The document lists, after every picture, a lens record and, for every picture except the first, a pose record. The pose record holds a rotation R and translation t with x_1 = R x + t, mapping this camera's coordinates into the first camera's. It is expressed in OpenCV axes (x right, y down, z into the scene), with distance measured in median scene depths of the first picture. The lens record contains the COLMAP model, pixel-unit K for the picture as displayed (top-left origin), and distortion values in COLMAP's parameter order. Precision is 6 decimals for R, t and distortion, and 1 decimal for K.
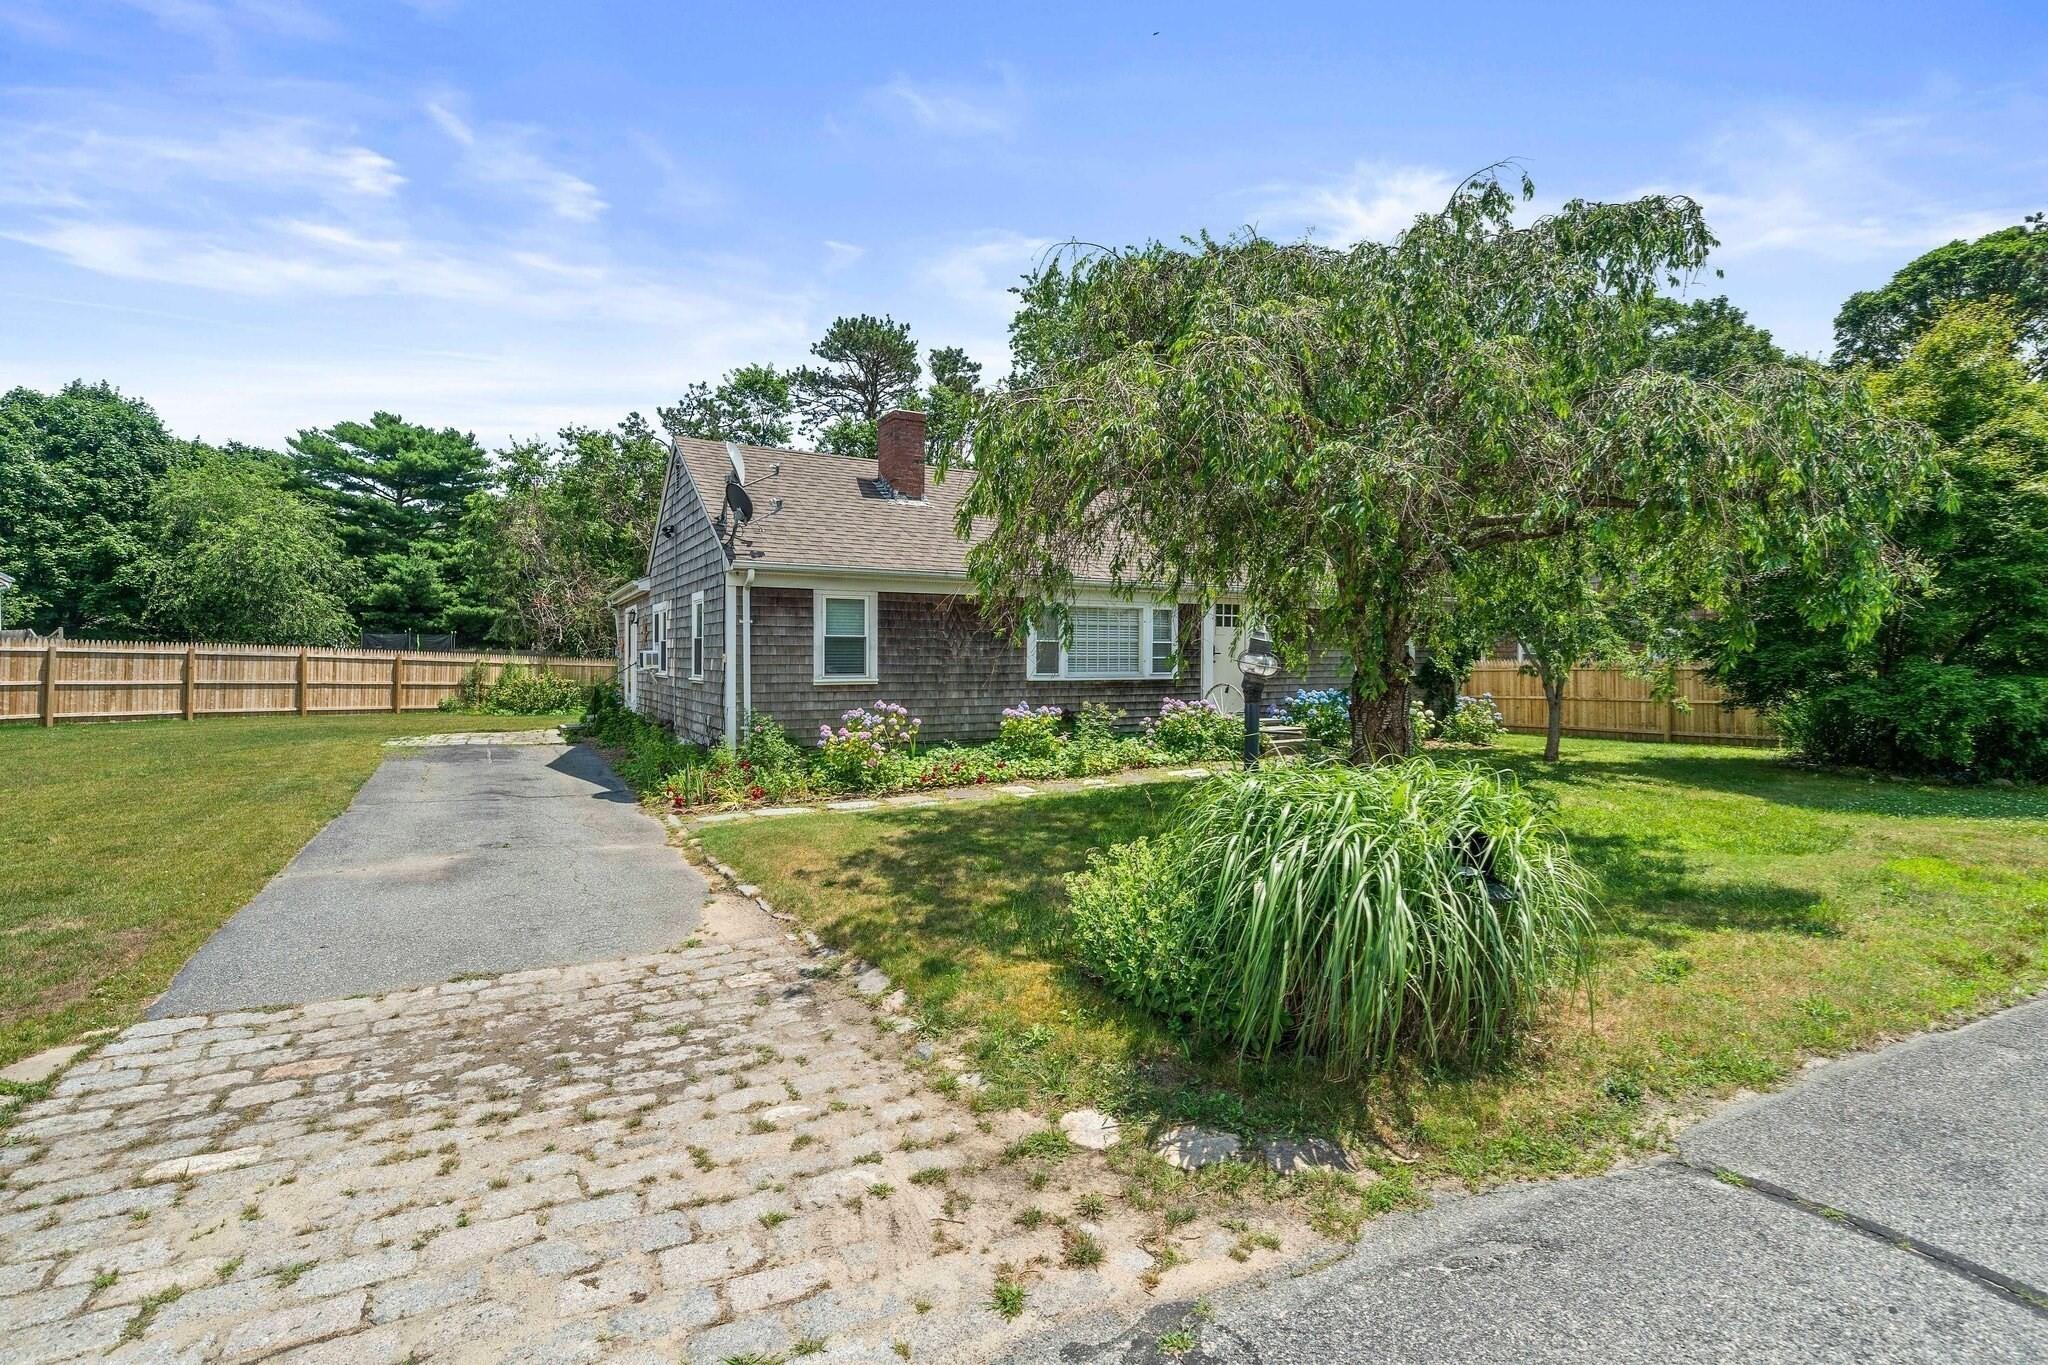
lens RADIAL K [[909.3, 0, 1027.8], [0, 909.3, 671.2], [0, 0, 1]] dist [-0.001420, -0.000253]
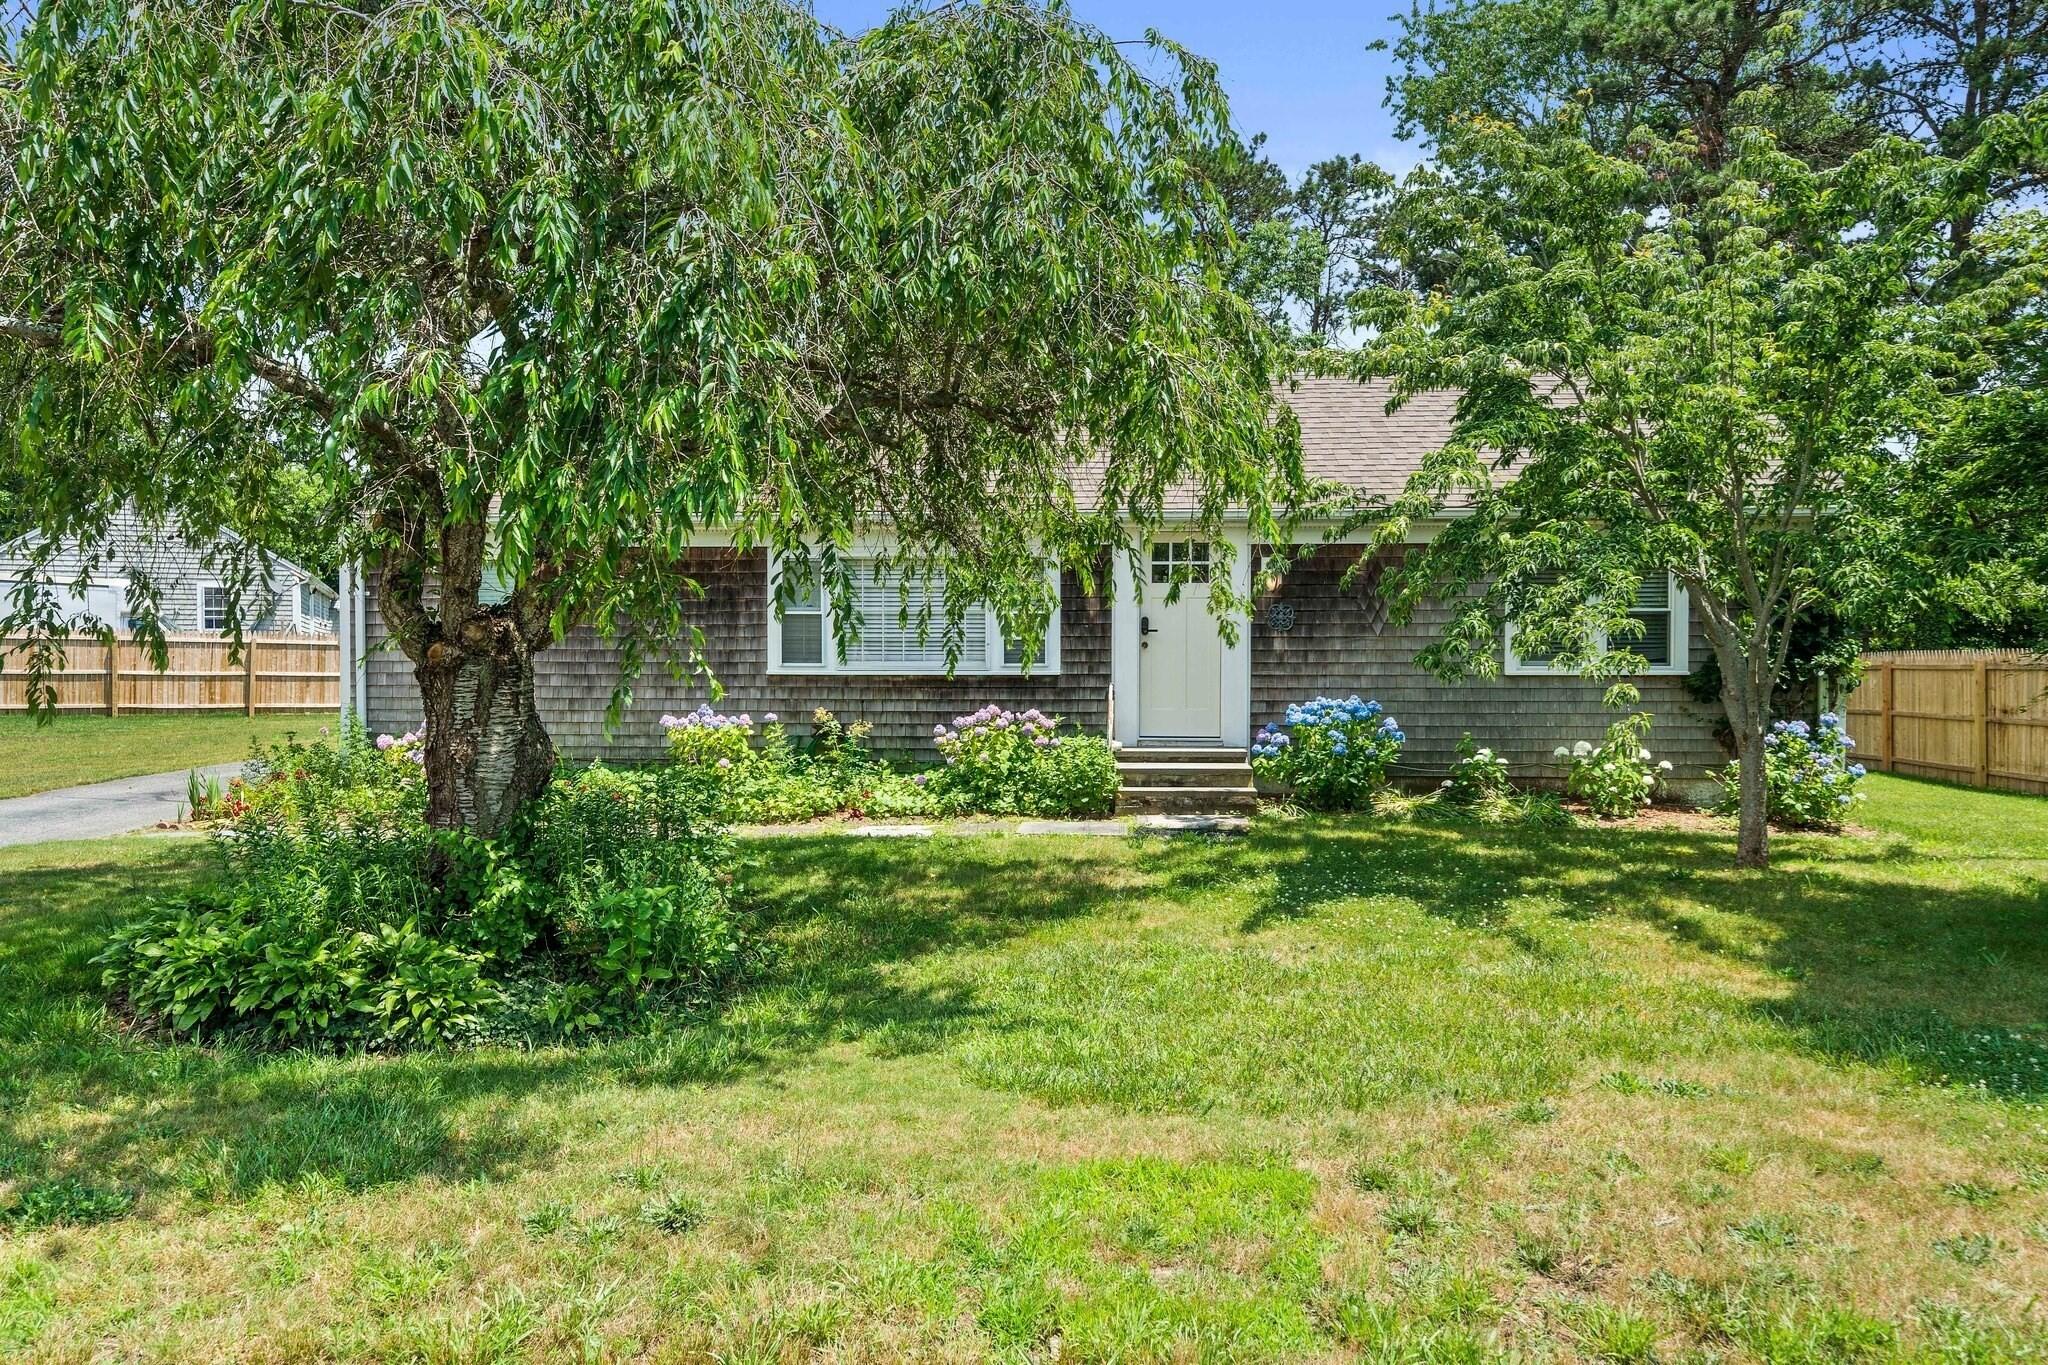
lens RADIAL K [[1316.6, 0, 1024.9], [0, 1316.6, 678.9], [0, 0, 1]] dist [0.006182, 0.000950]
pose [[0.861569, 0.003148, -0.507631, 0.563228], [0.006261, 0.999839, 0.016827, -0.001494], [0.507602, -0.017676, 0.861410, 0.209197]]
